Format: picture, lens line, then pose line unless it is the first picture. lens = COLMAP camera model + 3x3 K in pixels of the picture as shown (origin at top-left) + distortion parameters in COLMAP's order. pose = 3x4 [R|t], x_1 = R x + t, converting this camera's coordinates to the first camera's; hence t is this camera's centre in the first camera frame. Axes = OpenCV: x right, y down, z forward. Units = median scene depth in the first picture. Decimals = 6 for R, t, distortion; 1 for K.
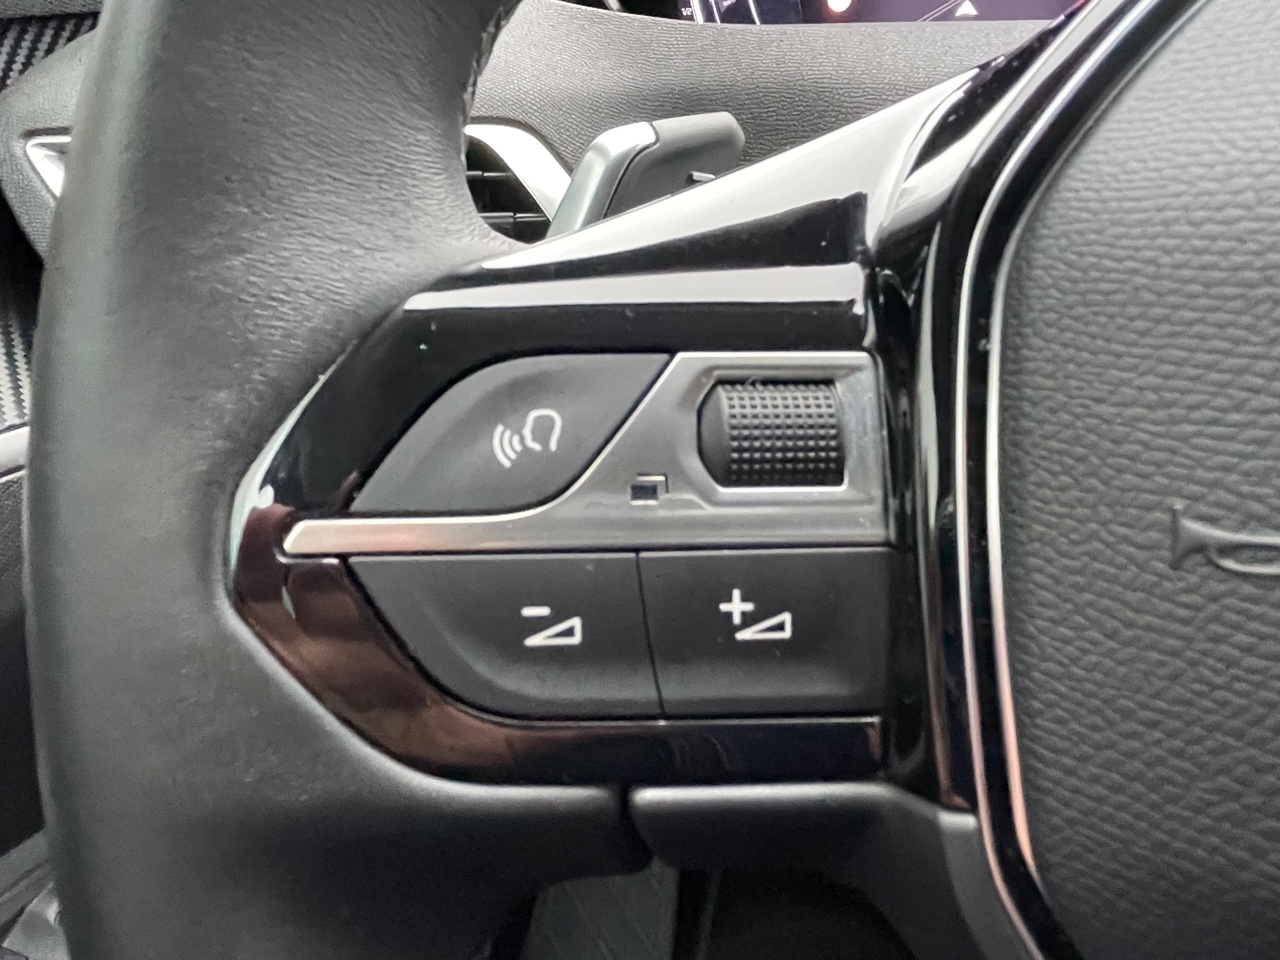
lens RADIAL K [[873.0, 0, 640.0], [0, 873.0, 480.0], [0, 0, 1]] dist [0.007640, -0.003490]
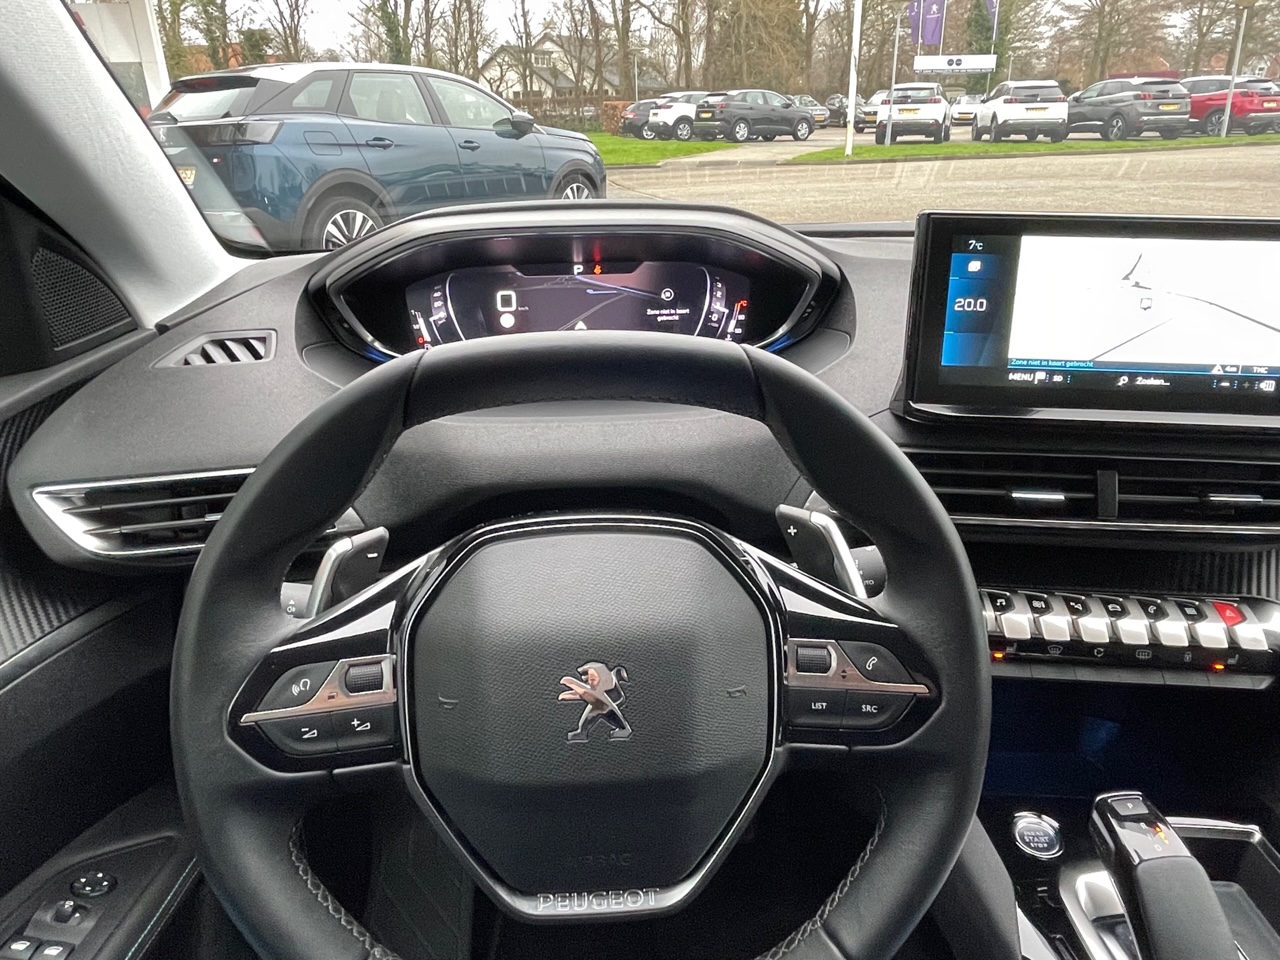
lens RADIAL K [[873.0, 0, 640.0], [0, 873.0, 480.0], [0, 0, 1]] dist [0.007640, -0.003490]
pose [[0.989814, -0.083550, 0.115275, 1.068079], [0.083160, 0.996502, 0.008203, -0.929176], [-0.115557, 0.001467, 0.993300, -3.298380]]
